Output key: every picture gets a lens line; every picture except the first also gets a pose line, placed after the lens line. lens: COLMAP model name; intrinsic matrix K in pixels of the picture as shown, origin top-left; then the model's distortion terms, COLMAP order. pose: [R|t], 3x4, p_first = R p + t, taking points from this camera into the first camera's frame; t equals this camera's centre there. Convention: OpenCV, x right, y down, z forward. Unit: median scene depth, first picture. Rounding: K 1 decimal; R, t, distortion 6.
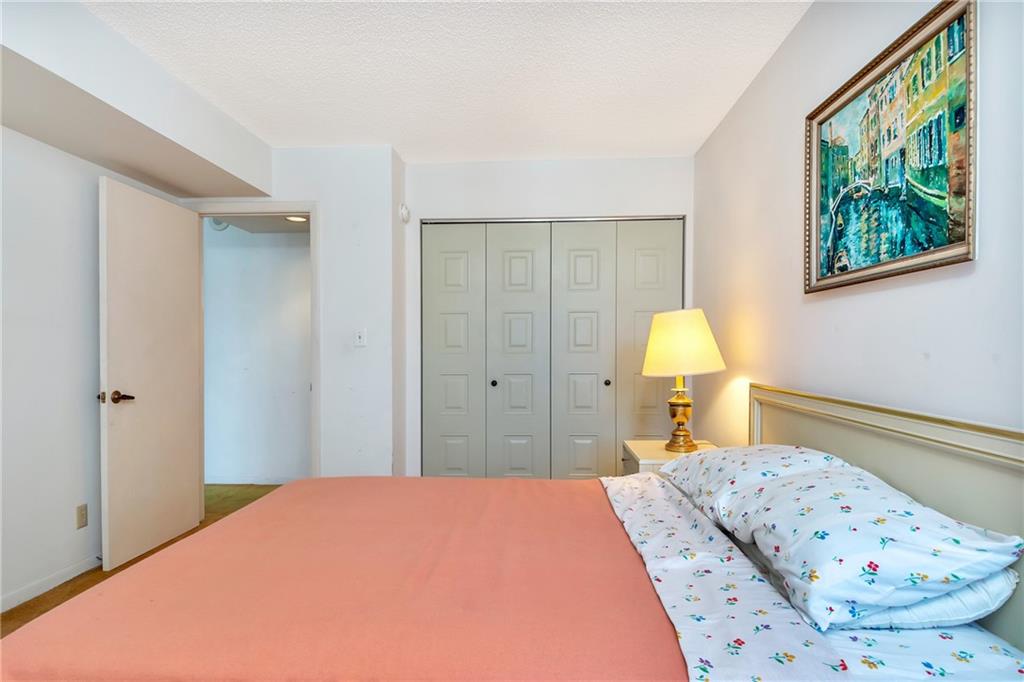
lens RADIAL K [[559.8, 0, 509.5], [0, 559.8, 350.2], [0, 0, 1]] dist [0.041166, -0.053446]
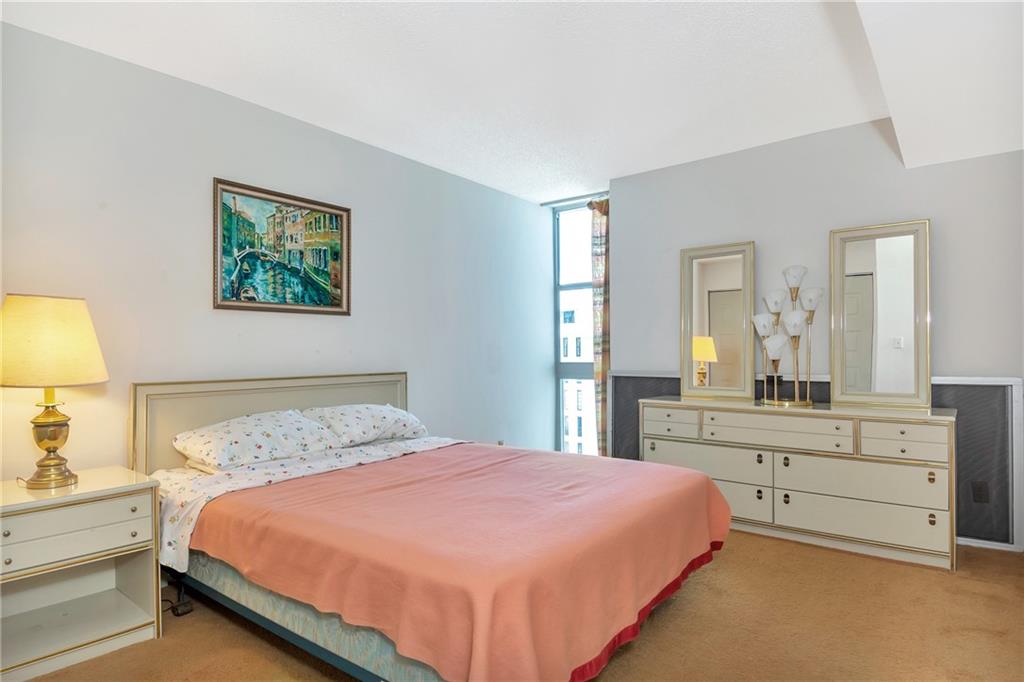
lens RADIAL K [[559.8, 0, 509.5], [0, 559.8, 350.2], [0, 0, 1]] dist [0.041166, -0.053446]
pose [[-0.814740, -0.000210, 0.579827, -1.017826], [0.003472, 0.999980, 0.005241, -0.005734], [-0.579816, 0.006283, -0.814723, 2.062818]]
